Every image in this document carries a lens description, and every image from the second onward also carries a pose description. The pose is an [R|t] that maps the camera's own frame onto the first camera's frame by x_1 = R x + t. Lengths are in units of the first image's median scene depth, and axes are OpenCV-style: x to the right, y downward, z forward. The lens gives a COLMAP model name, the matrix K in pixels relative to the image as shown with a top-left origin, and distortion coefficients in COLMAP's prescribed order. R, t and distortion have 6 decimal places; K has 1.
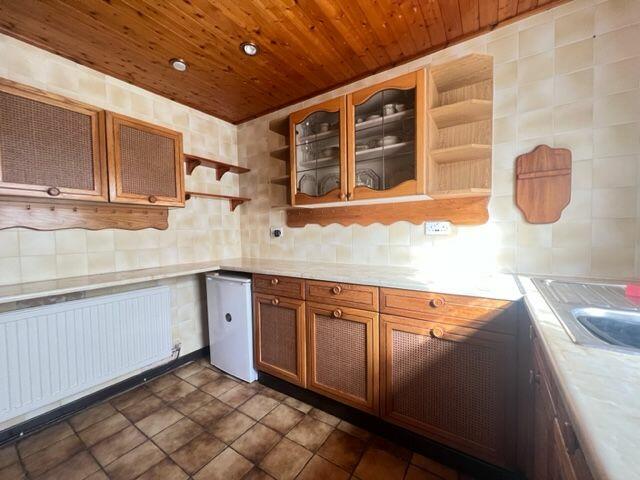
lens RADIAL K [[258.4, 0, 319.2], [0, 258.4, 240.5], [0, 0, 1]] dist [0.001449, -0.000330]
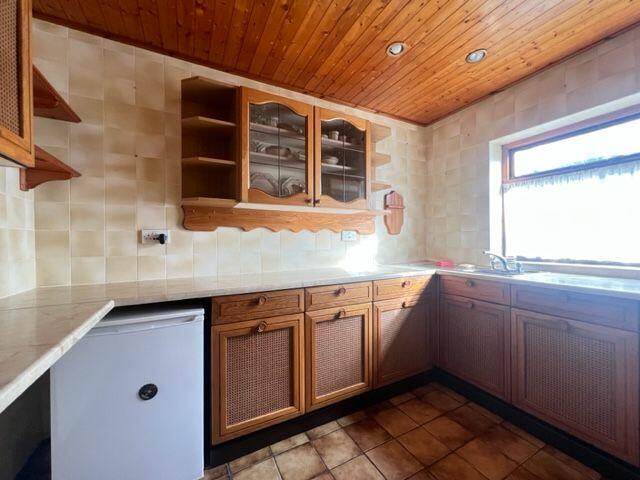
lens RADIAL K [[258.4, 0, 320.3], [0, 258.4, 240.0], [0, 0, 1]] dist [0.001449, -0.000330]
pose [[0.474649, 0.013157, 0.880077, -0.772821], [0.031401, 0.998999, -0.031871, 0.012130], [-0.879615, 0.042763, 0.473760, 0.490384]]
